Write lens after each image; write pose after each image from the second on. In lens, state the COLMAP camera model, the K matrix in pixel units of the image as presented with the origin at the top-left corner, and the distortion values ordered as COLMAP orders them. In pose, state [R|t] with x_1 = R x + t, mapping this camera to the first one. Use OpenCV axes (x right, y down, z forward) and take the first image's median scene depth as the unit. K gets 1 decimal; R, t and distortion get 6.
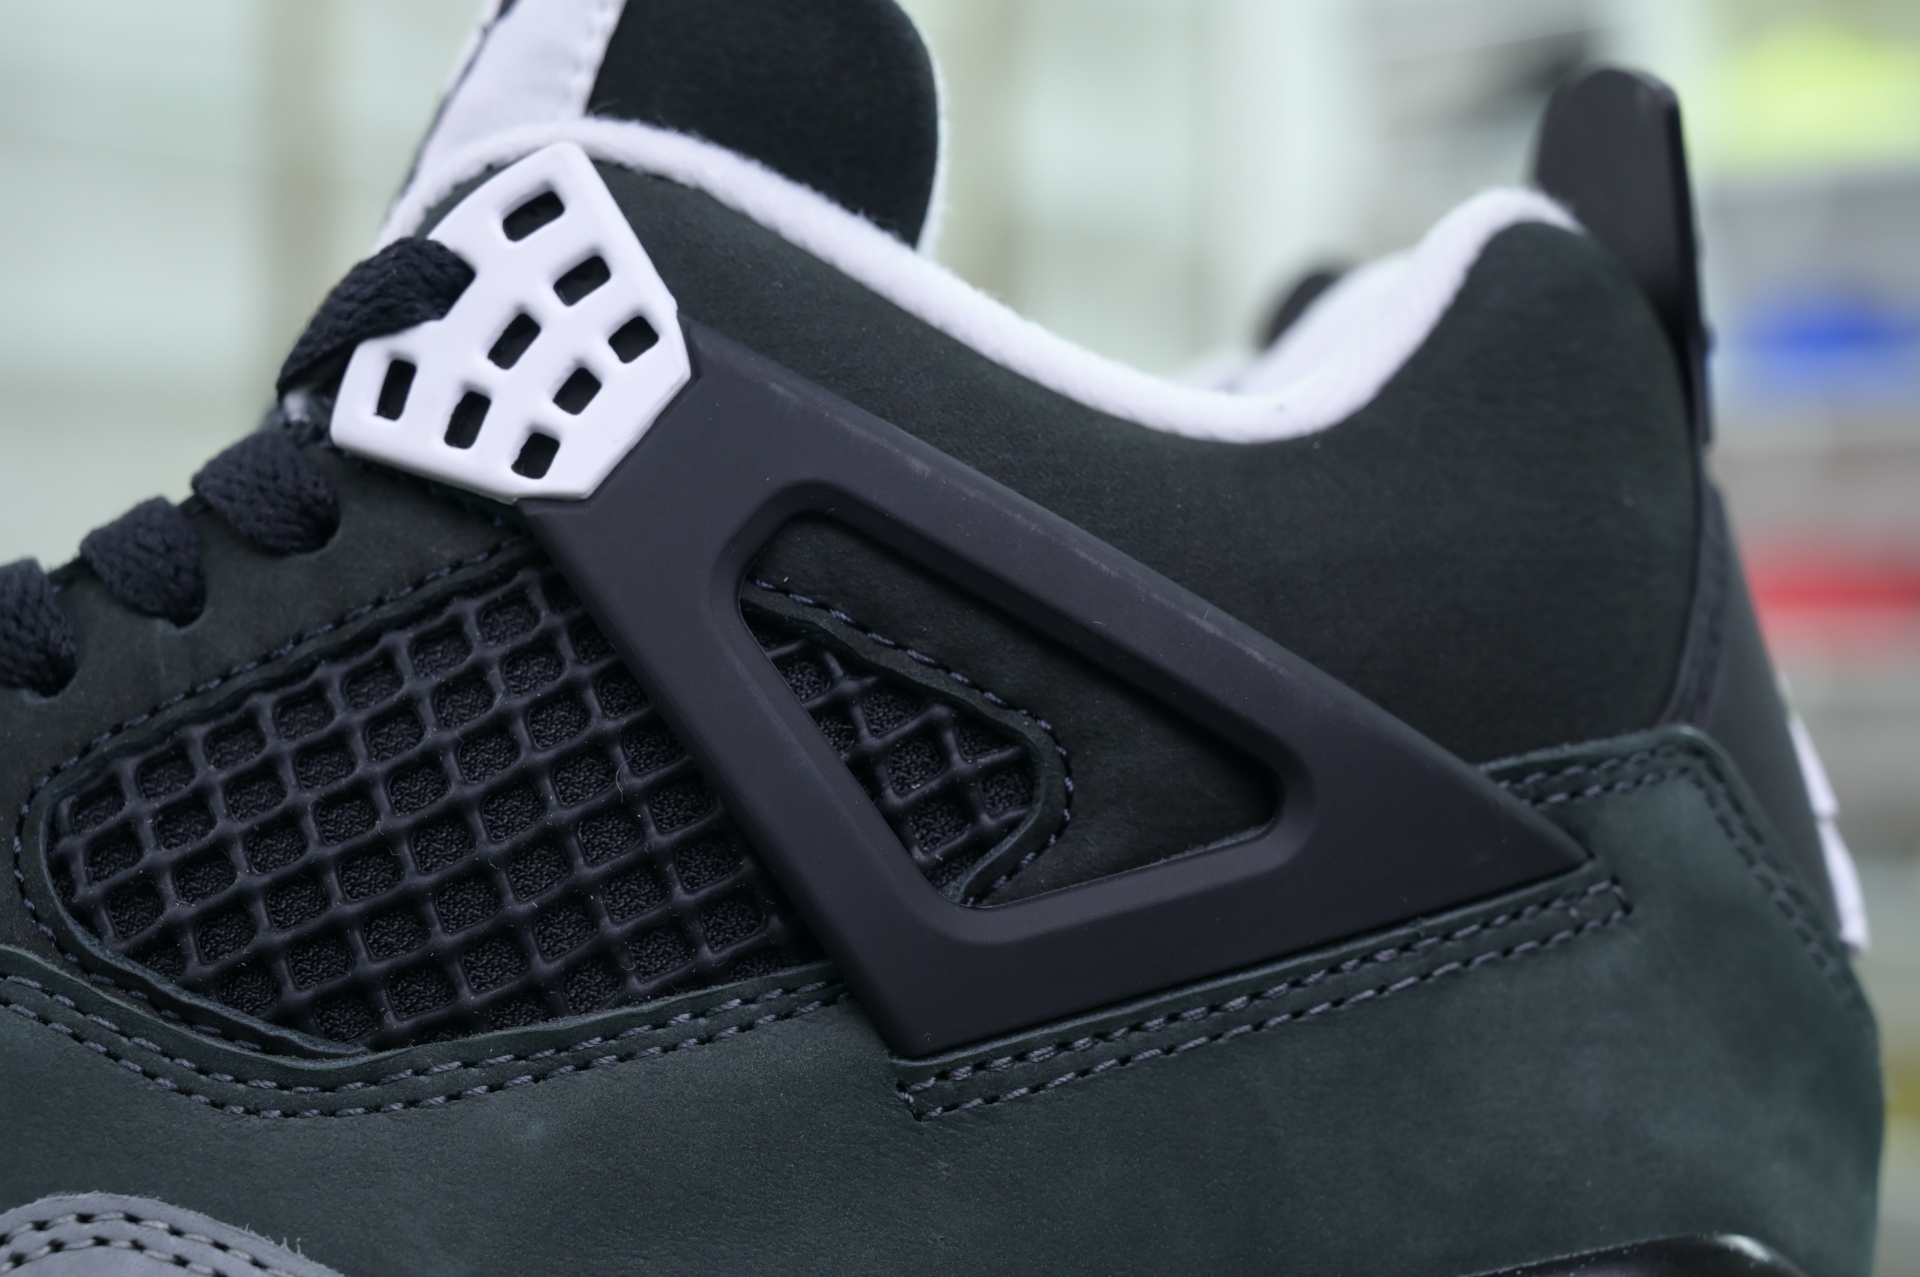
lens RADIAL K [[3754.7, 0, 942.3], [0, 3754.7, 626.4], [0, 0, 1]] dist [0.005617, 0.000000]
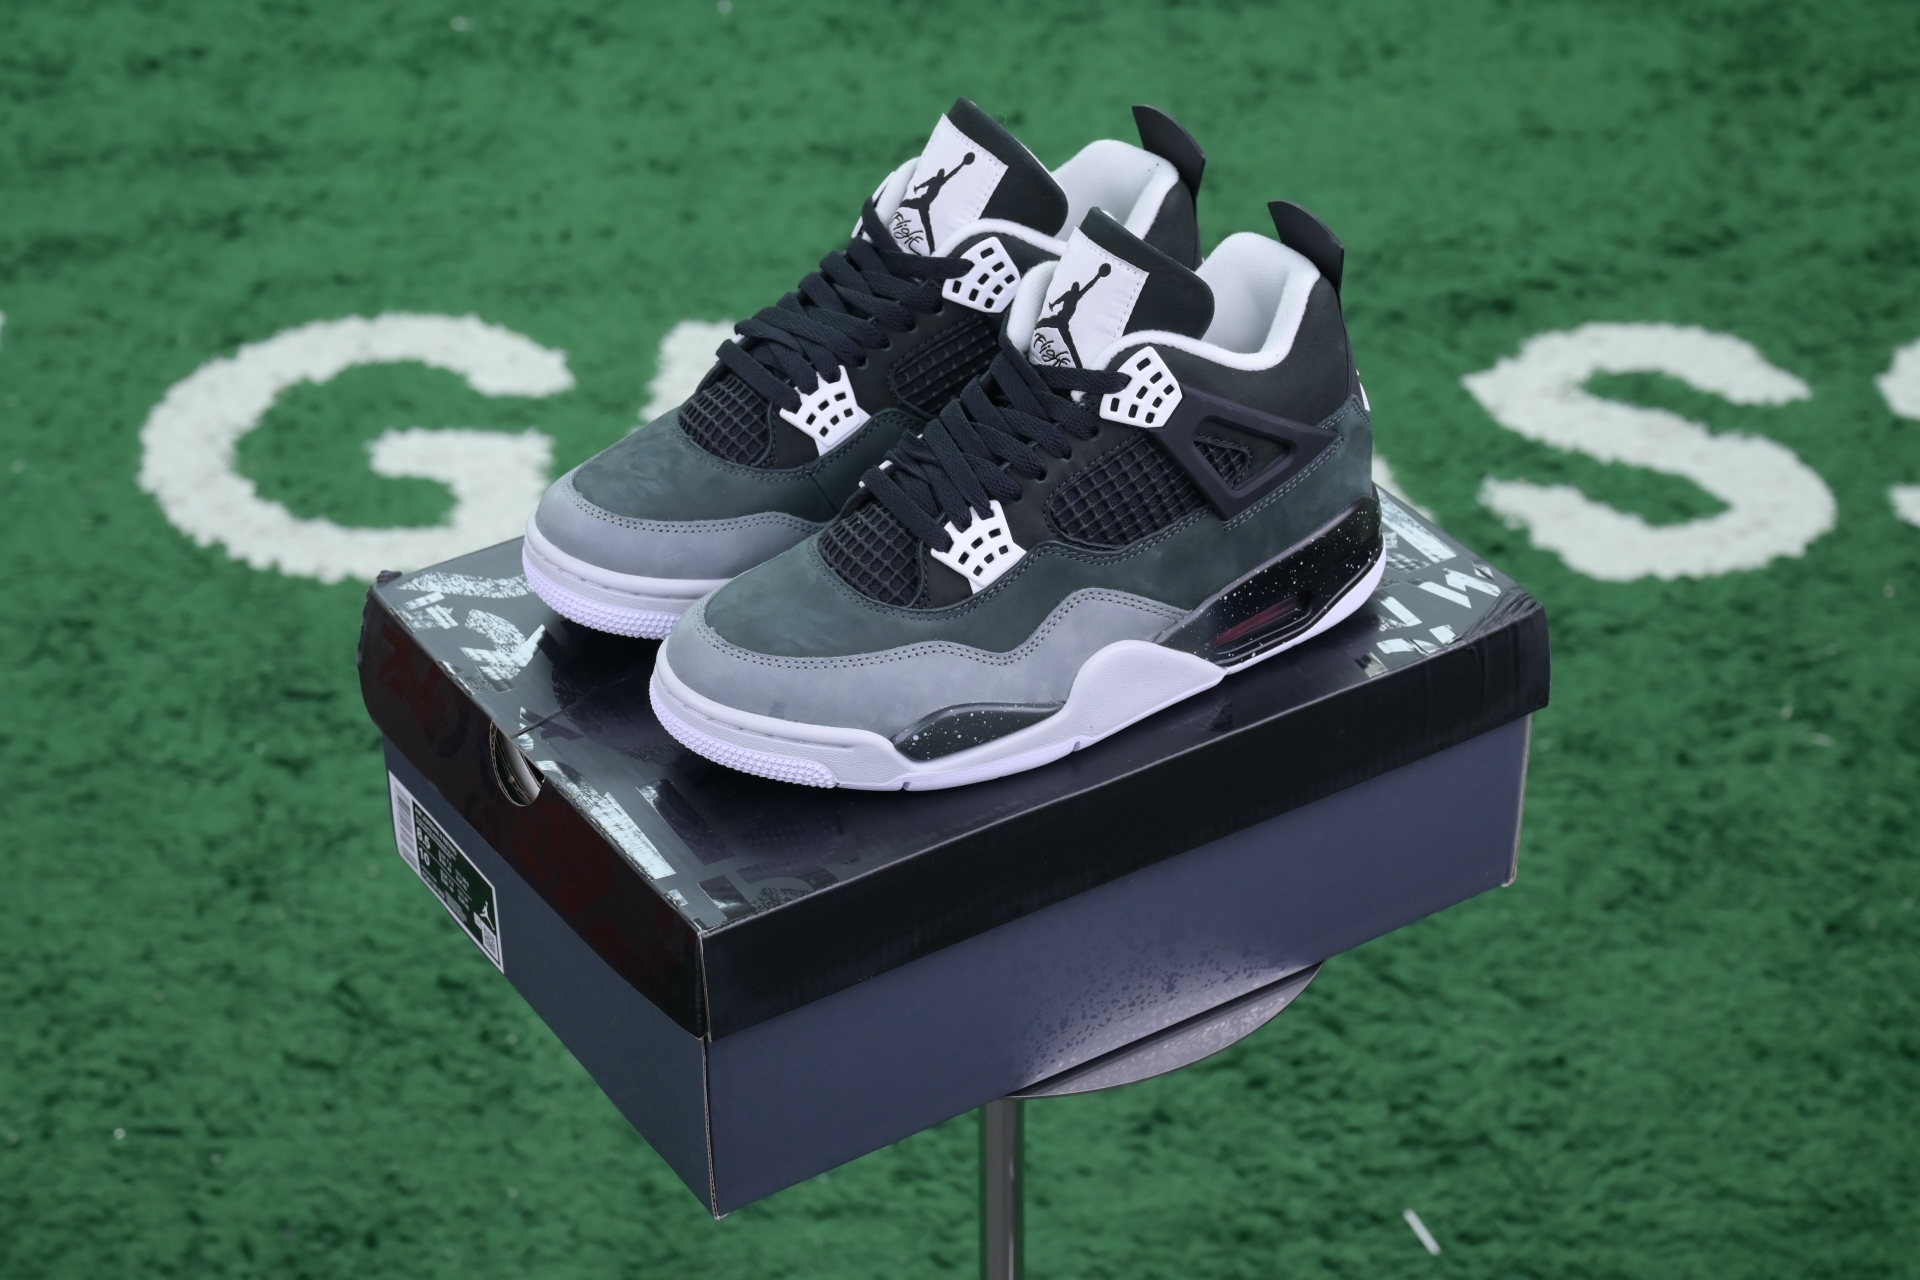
lens RADIAL K [[3862.2, 0, 956.7], [0, 3862.2, 634.4], [0, 0, 1]] dist [-0.062657, 0.000000]
pose [[0.906561, -0.223139, 0.358270, -2.043430], [-0.005300, 0.842742, 0.538291, -2.327397], [-0.422042, -0.489892, 0.762814, -2.571555]]
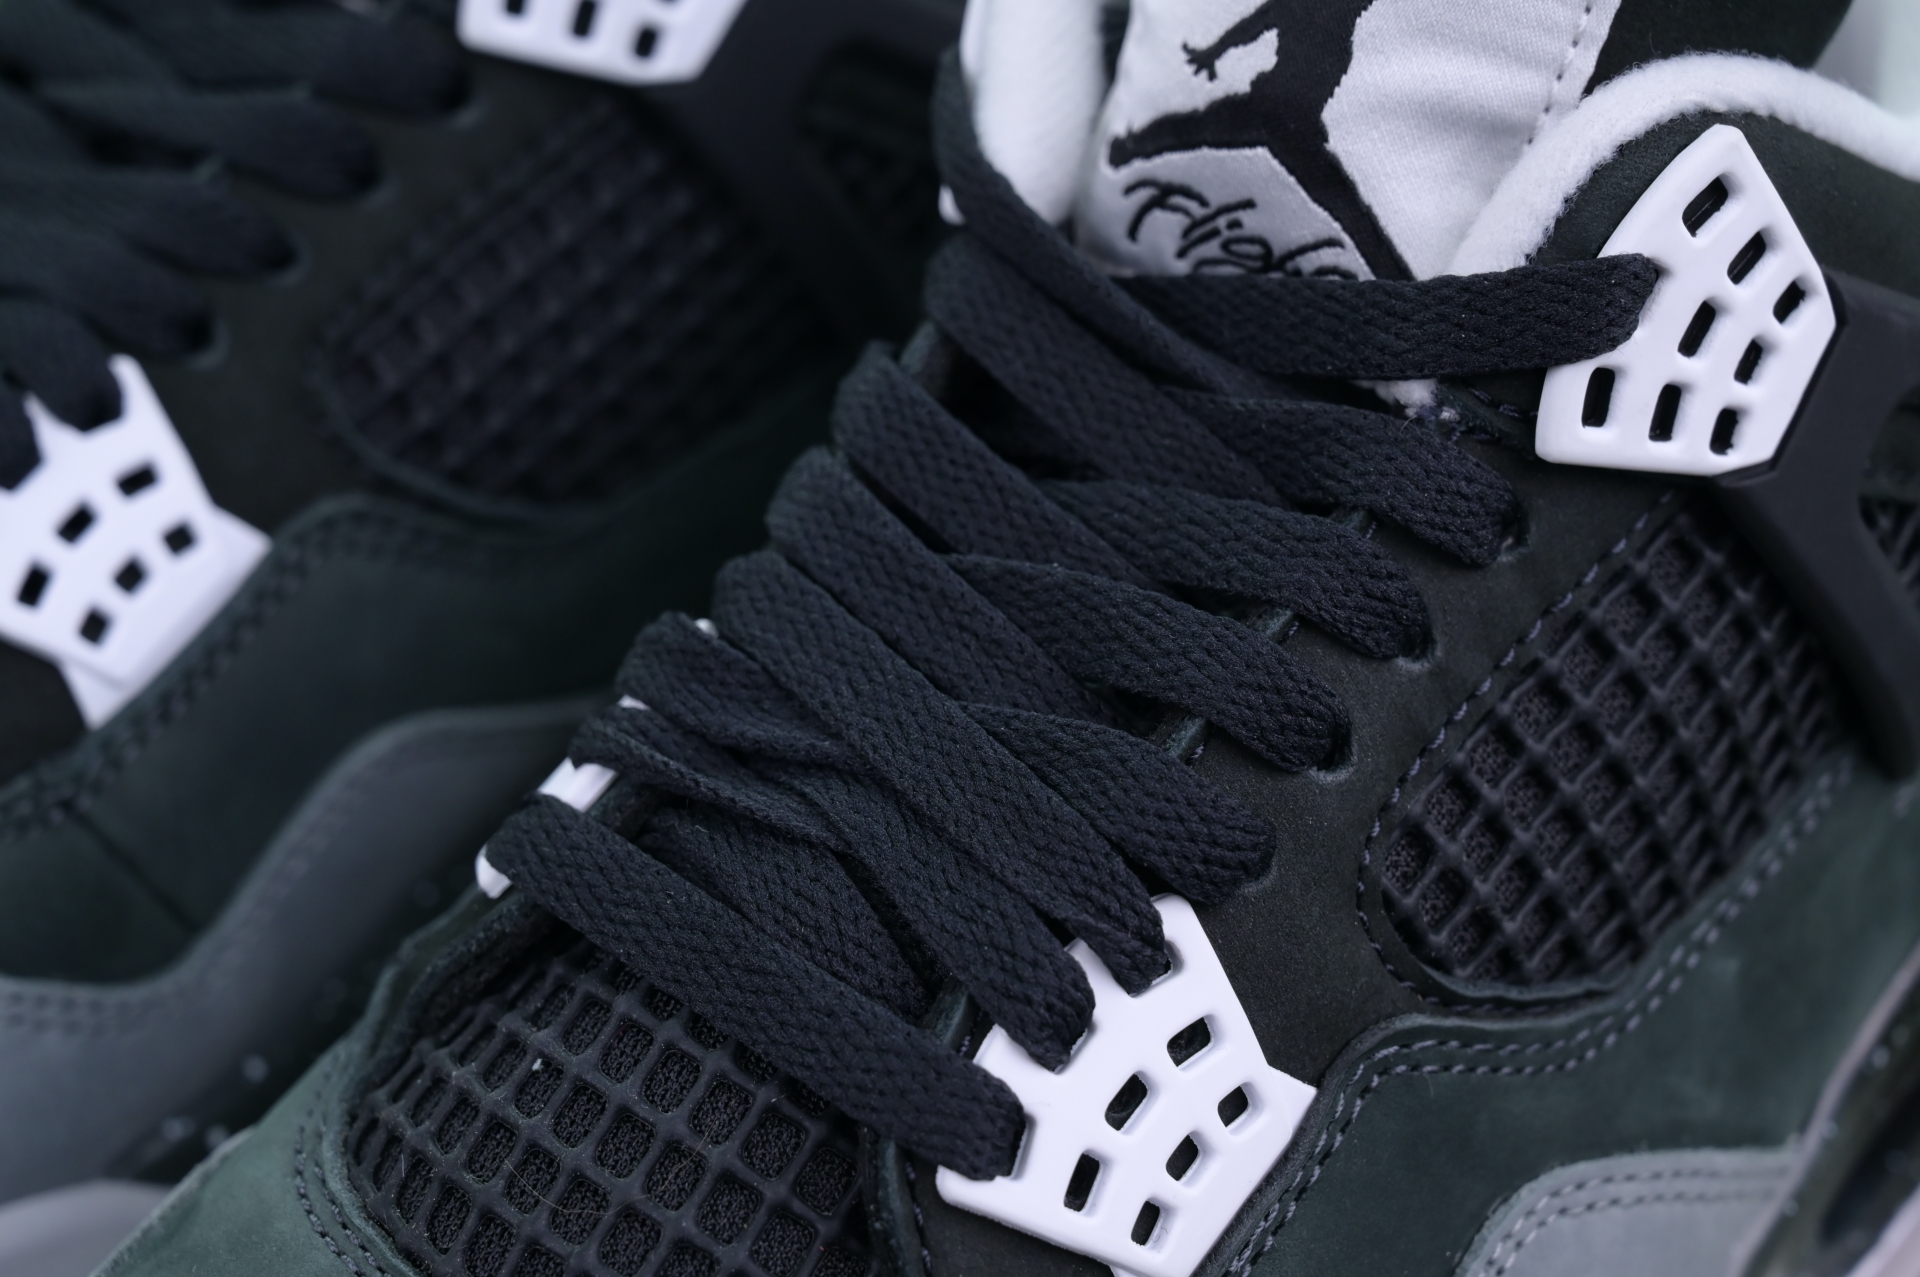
lens RADIAL K [[3754.7, 0, 963.6], [0, 3754.7, 621.8], [0, 0, 1]] dist [0.005617, 0.000000]
pose [[0.727894, -0.359952, 0.583613, -0.903829], [-0.032826, 0.831865, 0.554006, -0.581700], [-0.684903, -0.422416, 0.593694, 0.499468]]
